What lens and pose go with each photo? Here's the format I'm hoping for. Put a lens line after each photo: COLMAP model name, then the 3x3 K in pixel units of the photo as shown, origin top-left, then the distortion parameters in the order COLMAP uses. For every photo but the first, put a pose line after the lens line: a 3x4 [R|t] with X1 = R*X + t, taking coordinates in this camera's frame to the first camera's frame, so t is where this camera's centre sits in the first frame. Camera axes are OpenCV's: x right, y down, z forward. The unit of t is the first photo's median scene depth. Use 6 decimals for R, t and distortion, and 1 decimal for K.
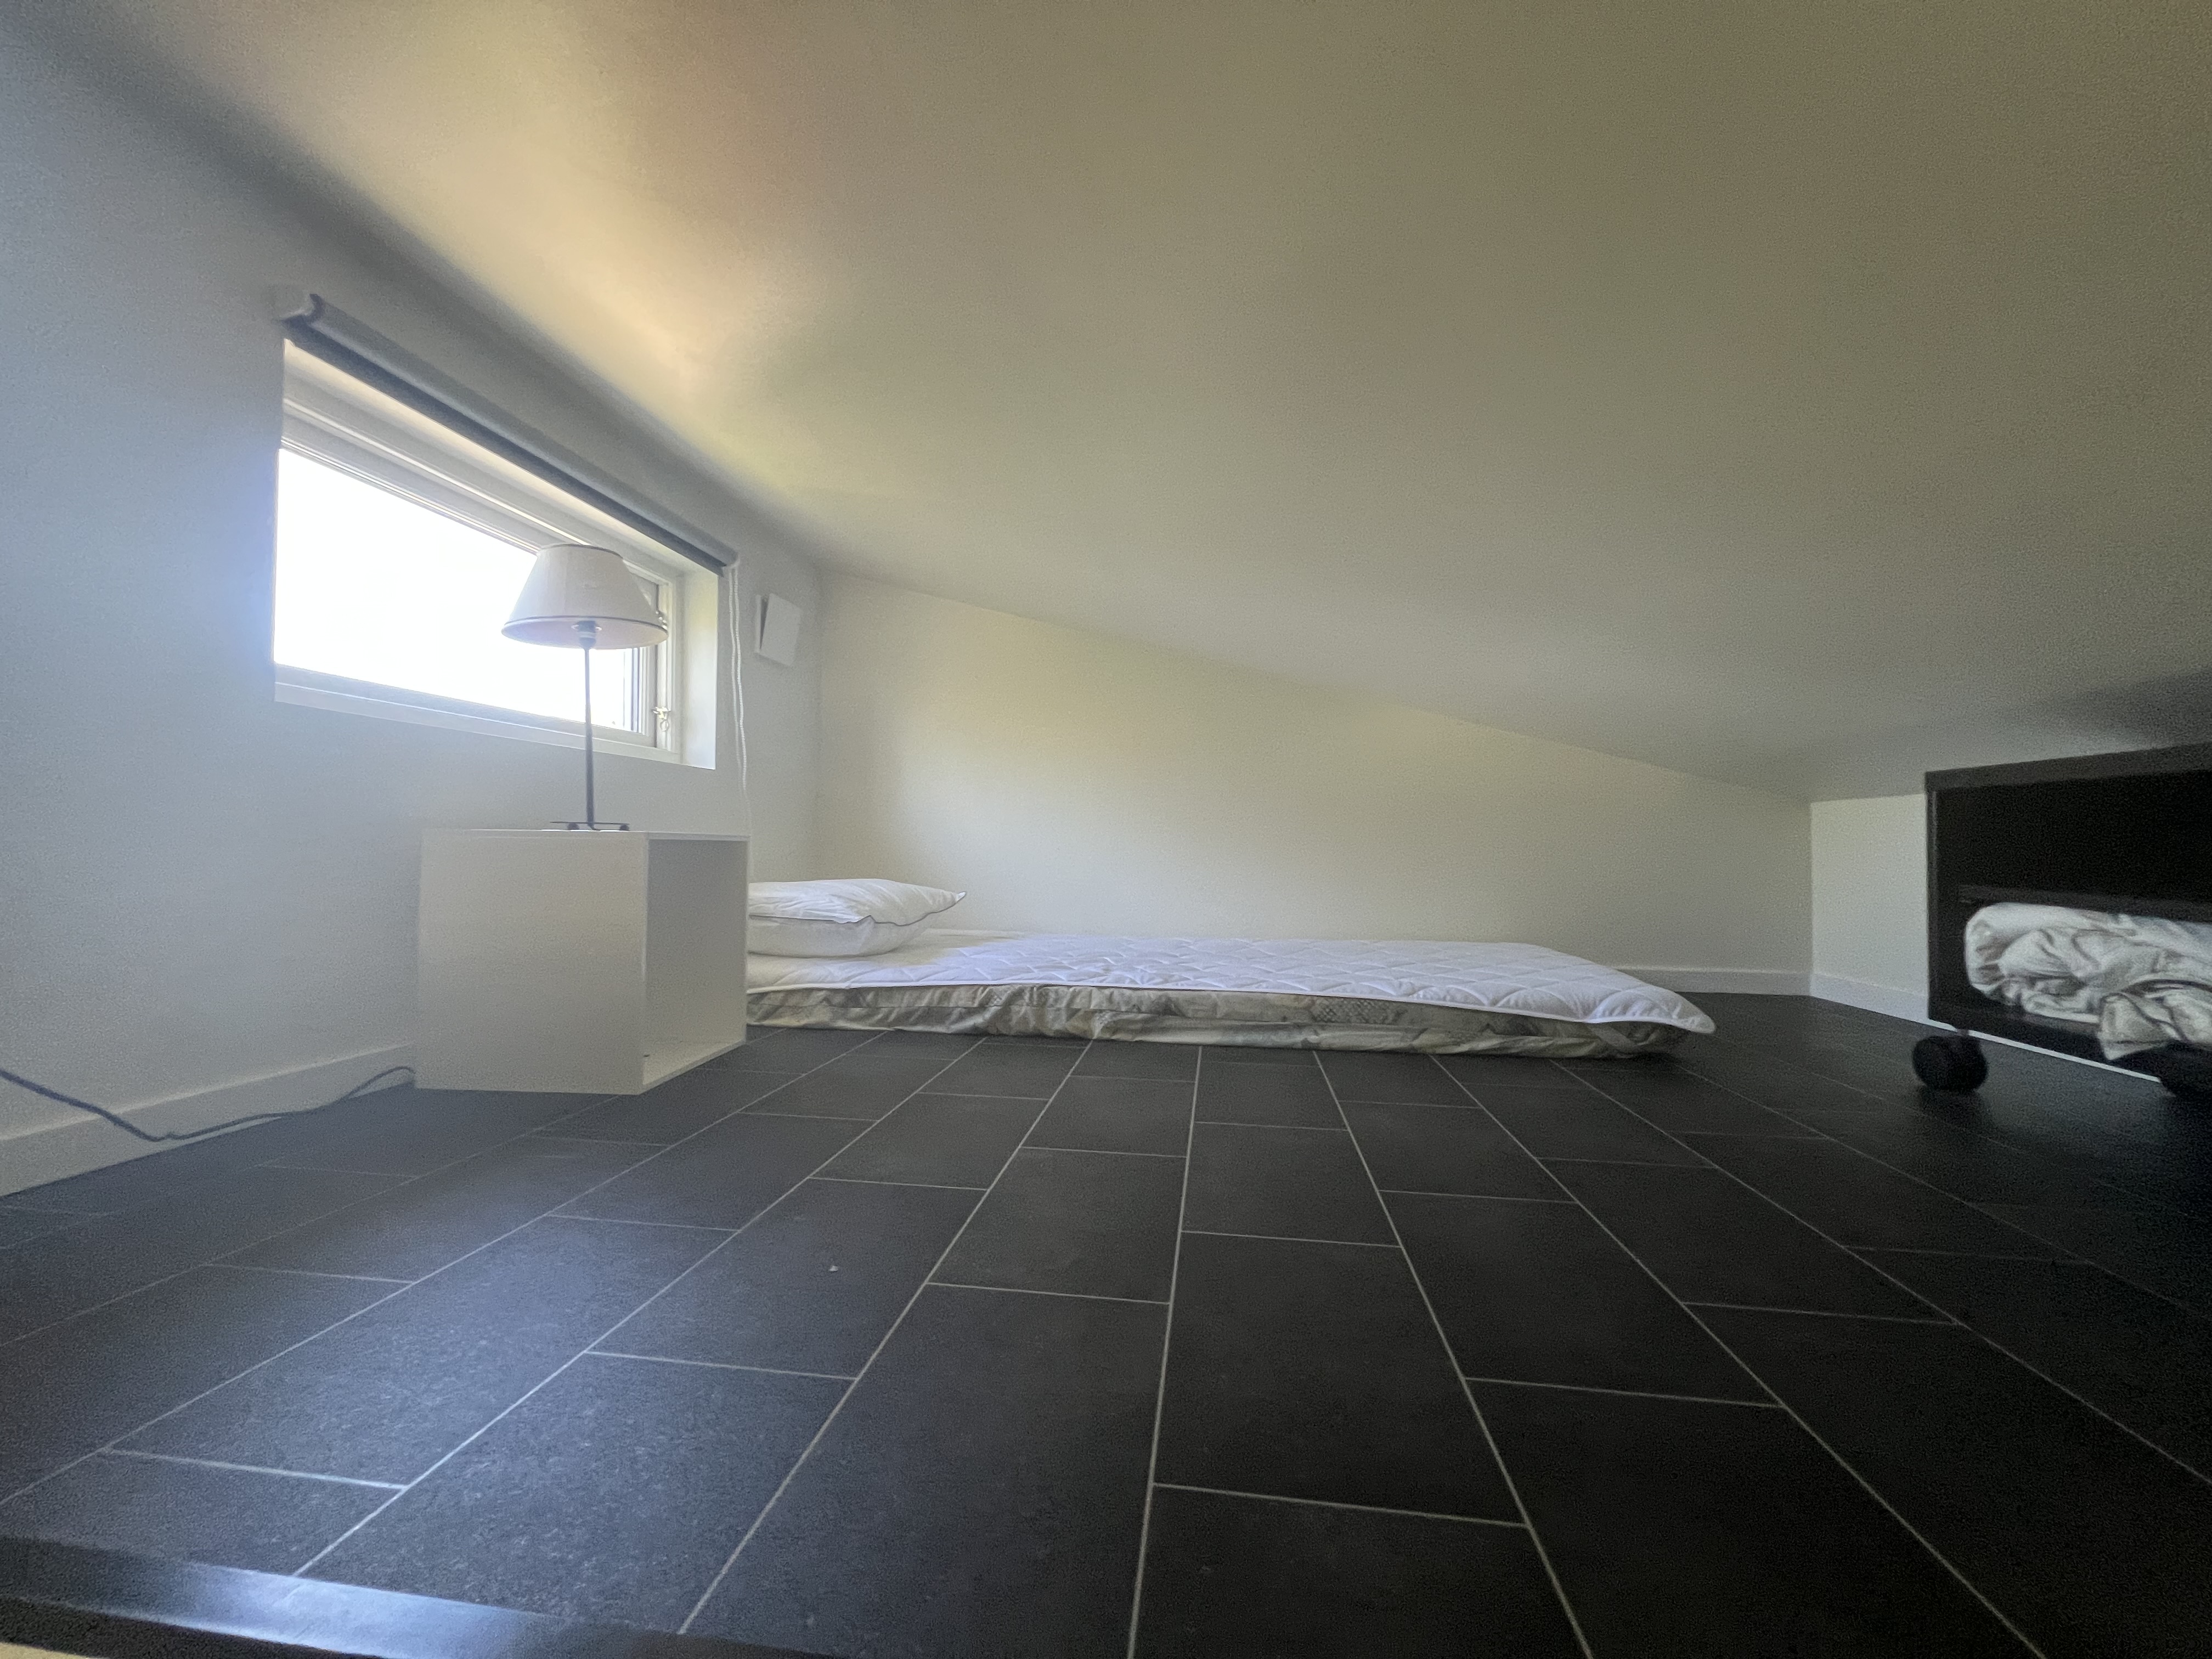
lens RADIAL K [[884.7, 0, 1098.4], [0, 884.7, 827.1], [0, 0, 1]] dist [-0.001922, 0.000231]
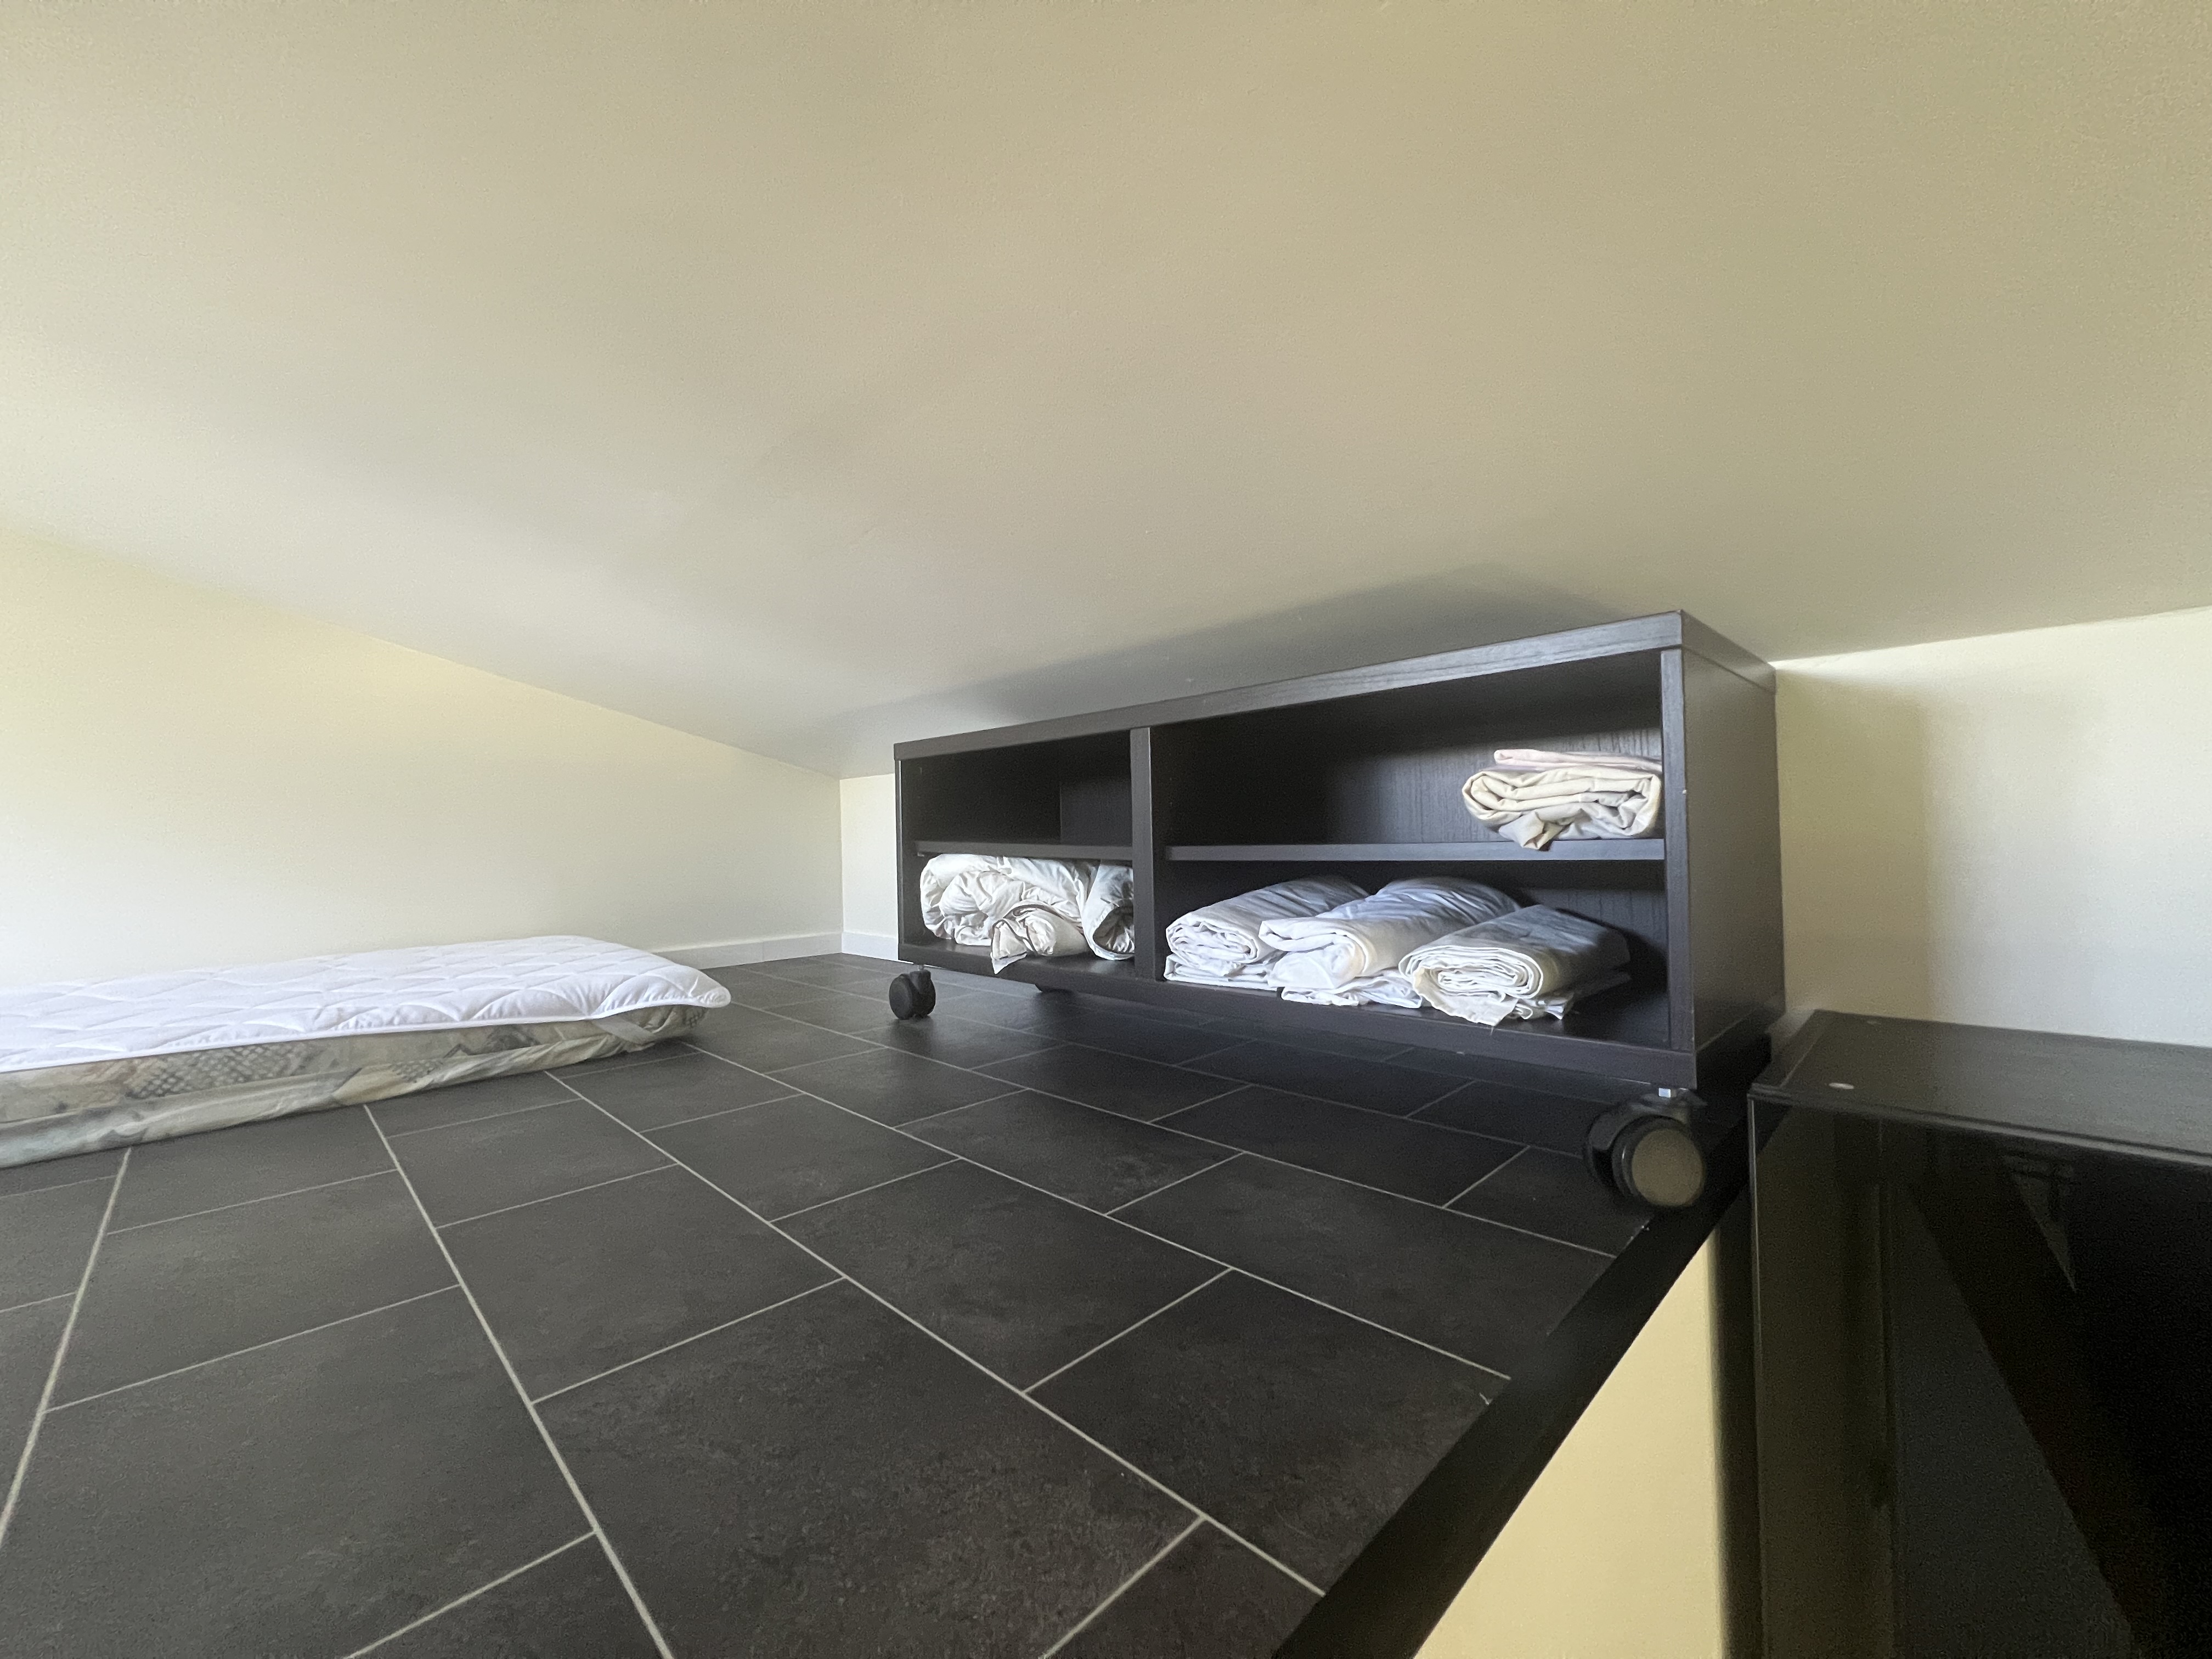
lens RADIAL K [[884.7, 0, 1107.9], [0, 884.7, 829.2], [0, 0, 1]] dist [-0.001922, 0.000231]
pose [[0.604812, -0.020115, 0.796115, 0.177583], [0.010812, 0.999796, 0.017047, 0.028658], [-0.796295, -0.001702, 0.604906, 0.085295]]
